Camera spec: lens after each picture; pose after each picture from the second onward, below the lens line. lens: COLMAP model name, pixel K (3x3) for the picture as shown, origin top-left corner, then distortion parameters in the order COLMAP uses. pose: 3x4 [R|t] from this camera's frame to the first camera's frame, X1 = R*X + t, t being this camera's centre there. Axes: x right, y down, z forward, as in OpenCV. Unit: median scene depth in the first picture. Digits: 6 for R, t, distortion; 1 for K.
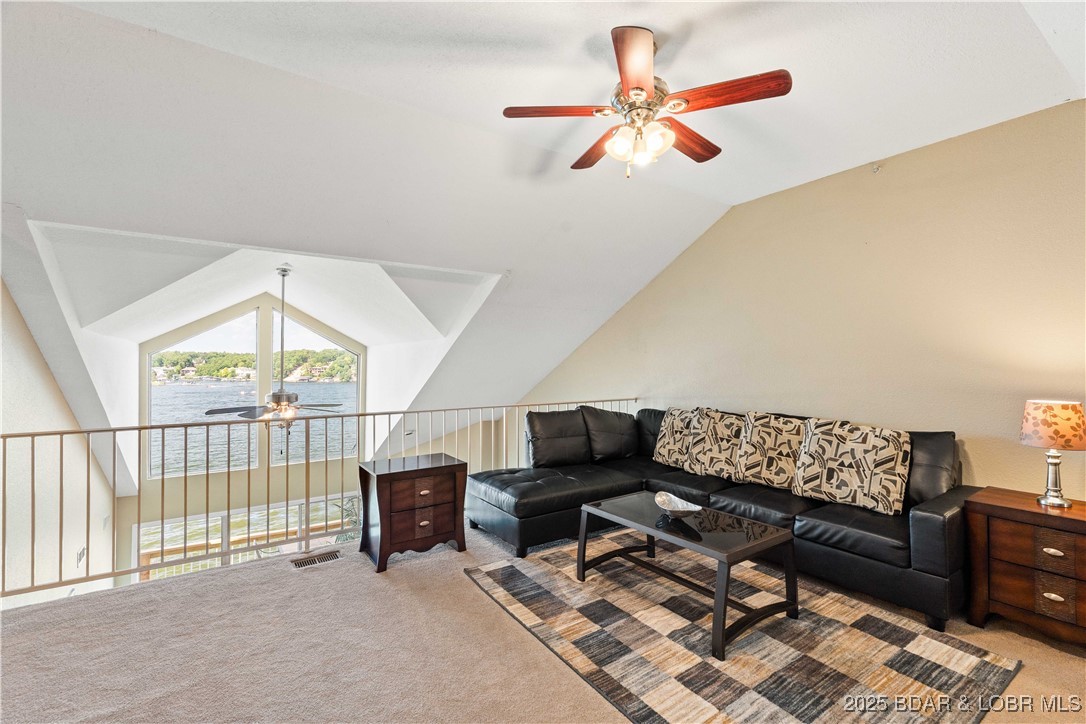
lens RADIAL K [[491.7, 0, 550.4], [0, 491.7, 358.0], [0, 0, 1]] dist [-0.003917, 0.000986]
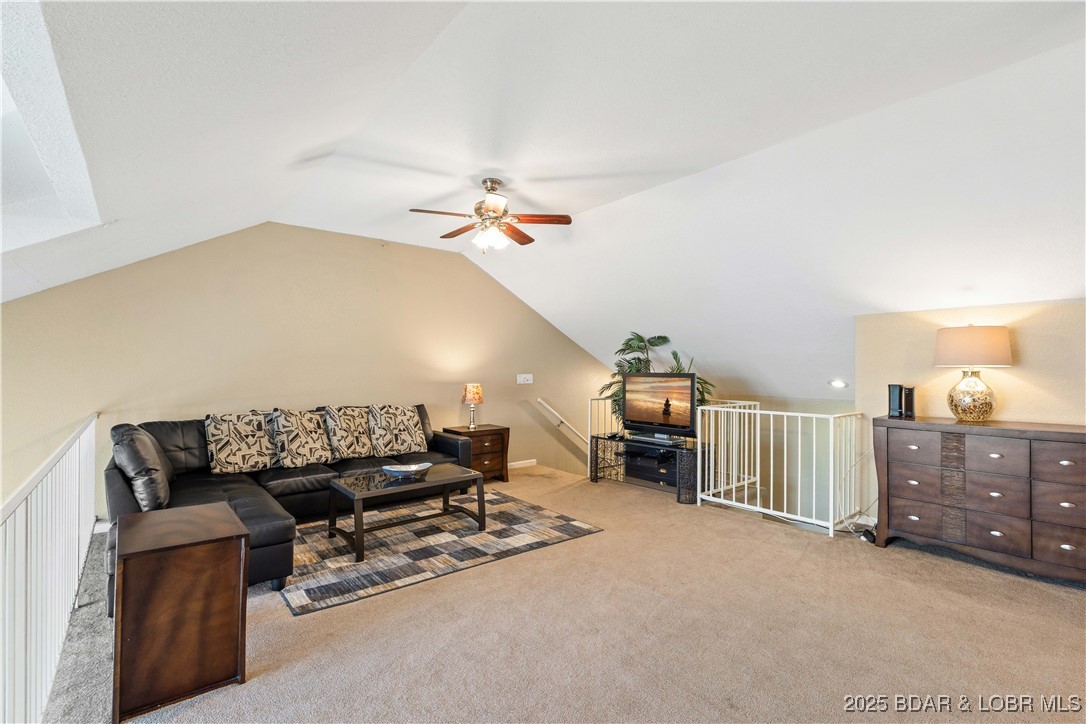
lens RADIAL K [[491.7, 0, 551.6], [0, 491.7, 368.1], [0, 0, 1]] dist [-0.003917, 0.000986]
pose [[-0.104206, 0.005816, 0.994539, -1.080613], [-0.013424, 0.999884, -0.007254, 0.018170], [-0.994465, -0.014106, -0.104116, 0.687447]]
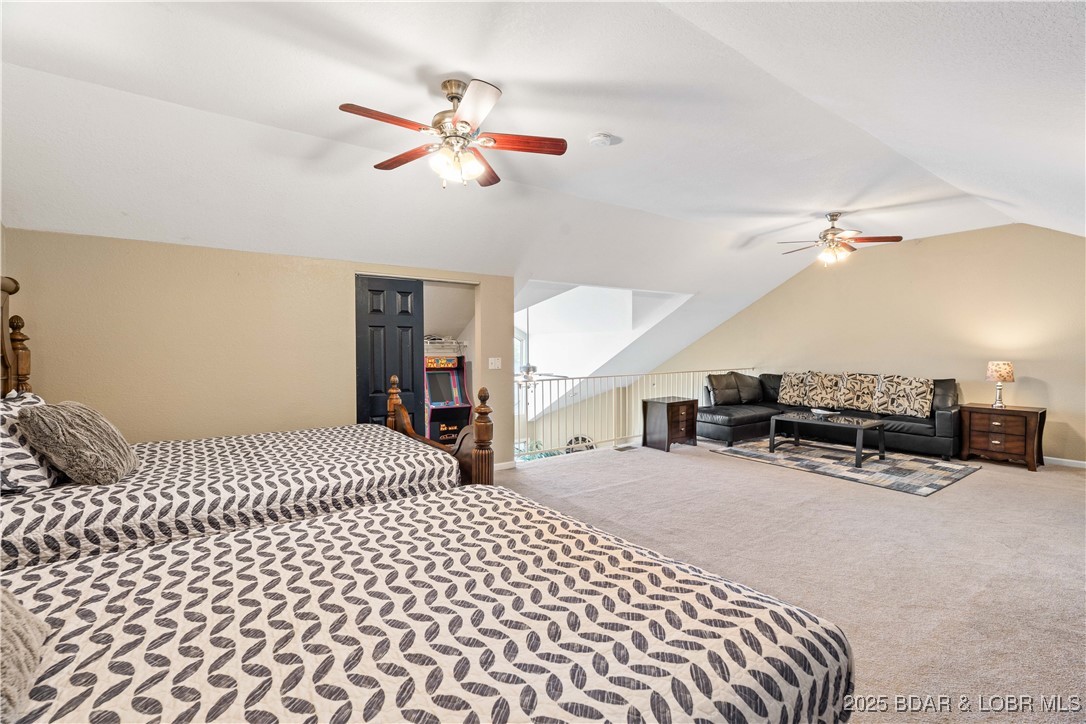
lens RADIAL K [[491.7, 0, 545.3], [0, 491.7, 362.6], [0, 0, 1]] dist [-0.003917, 0.000986]
pose [[0.999888, -0.004645, 0.014245, -0.898068], [0.004018, 0.999037, 0.043684, -0.013851], [-0.014434, -0.043622, 0.998944, -0.998804]]
